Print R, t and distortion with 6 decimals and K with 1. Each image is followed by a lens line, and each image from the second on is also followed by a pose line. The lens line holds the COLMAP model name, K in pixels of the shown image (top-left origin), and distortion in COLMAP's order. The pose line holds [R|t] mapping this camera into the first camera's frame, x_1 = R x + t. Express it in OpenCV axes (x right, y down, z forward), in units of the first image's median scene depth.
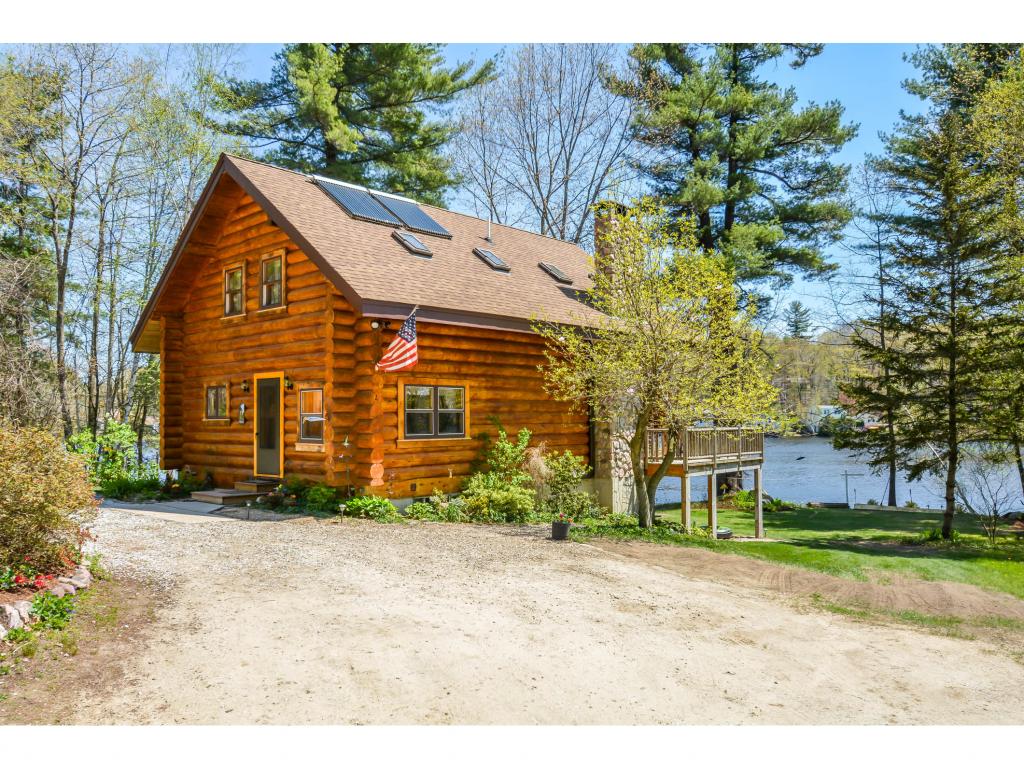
lens RADIAL K [[762.1, 0, 515.2], [0, 762.1, 374.9], [0, 0, 1]] dist [-0.013928, -0.000024]
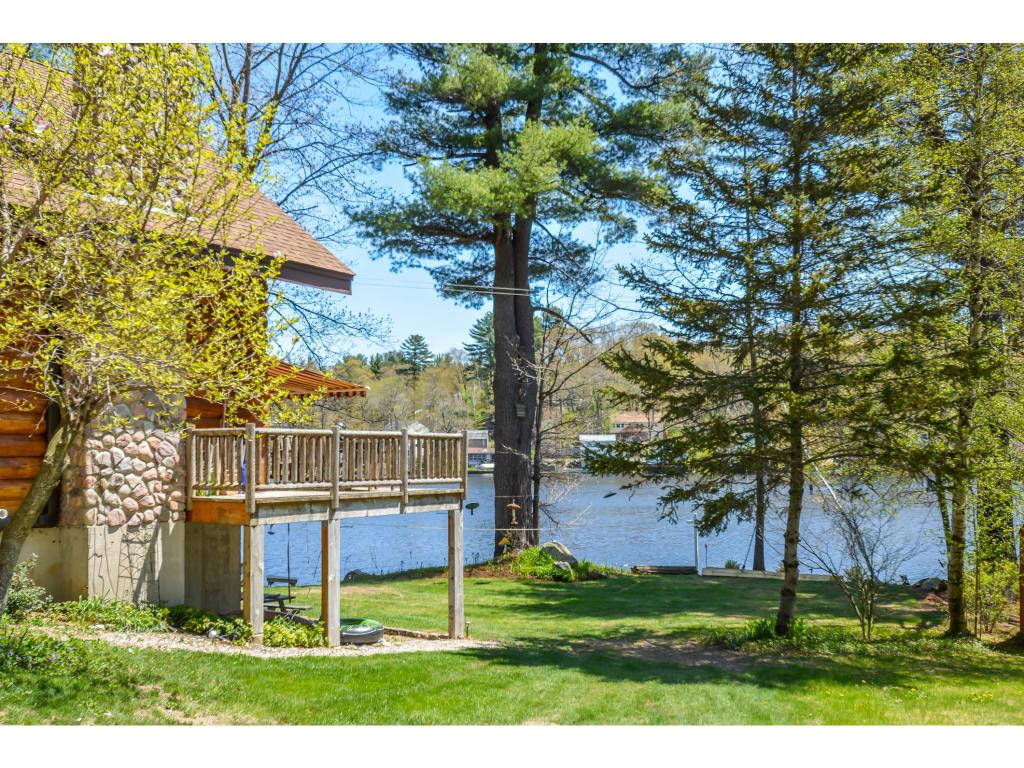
lens RADIAL K [[980.4, 0, 510.1], [0, 980.4, 390.2], [0, 0, 1]] dist [-0.043661, 0.000000]
pose [[0.991698, 0.014565, 0.127759, 0.263599], [-0.013752, 0.999879, -0.007246, 0.041864], [-0.127849, 0.005429, 0.991779, 0.299577]]
